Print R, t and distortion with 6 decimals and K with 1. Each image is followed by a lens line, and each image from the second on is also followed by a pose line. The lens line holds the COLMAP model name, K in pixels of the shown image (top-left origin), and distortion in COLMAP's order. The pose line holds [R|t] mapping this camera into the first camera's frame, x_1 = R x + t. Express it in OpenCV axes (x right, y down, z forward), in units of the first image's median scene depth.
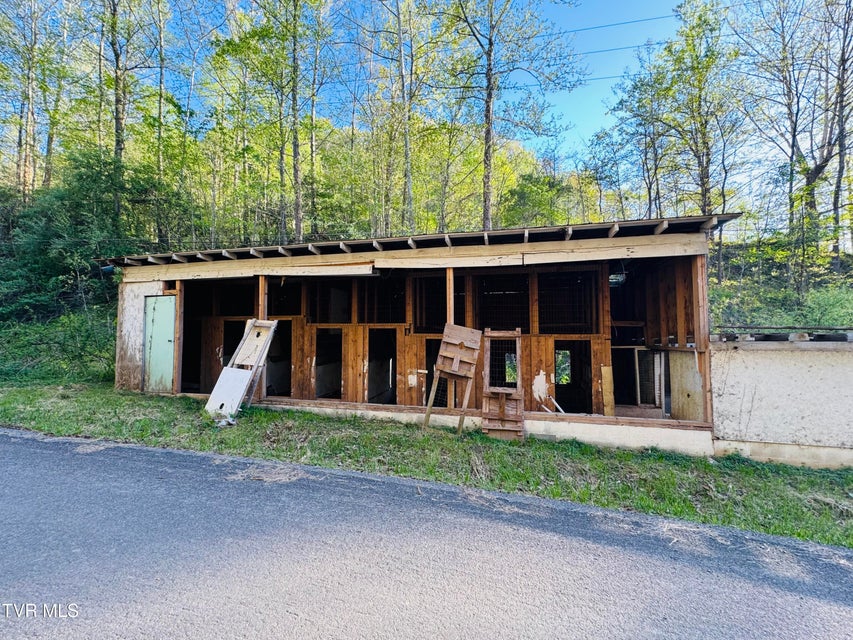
lens RADIAL K [[342.6, 0, 426.5], [0, 342.6, 320.0], [0, 0, 1]] dist [0.001050, -0.000037]
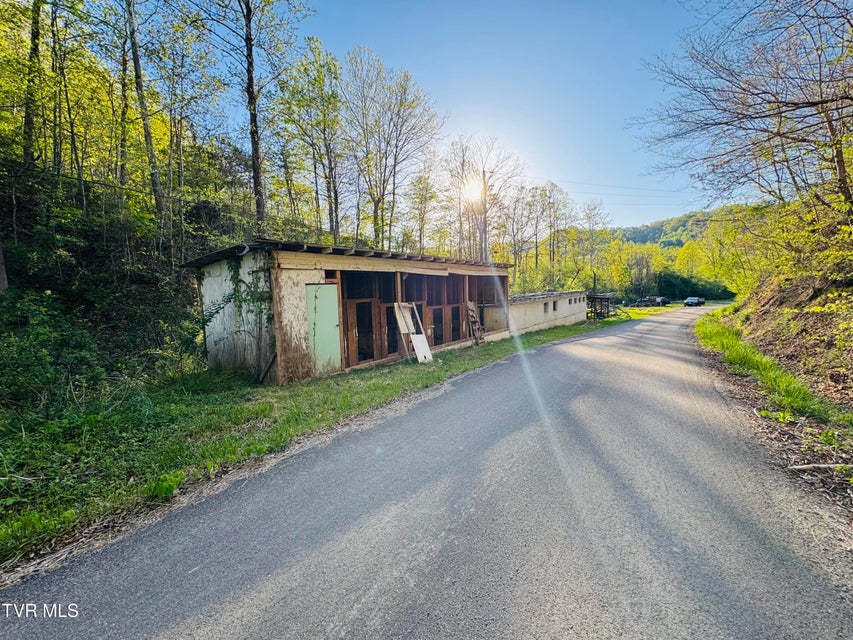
lens RADIAL K [[342.6, 0, 426.5], [0, 342.6, 320.0], [0, 0, 1]] dist [0.001050, -0.000037]
pose [[0.389295, -0.093027, 0.916404, -1.634381], [-0.003924, 0.994711, 0.102643, -0.070685], [-0.921105, -0.043554, 0.386871, 0.301208]]
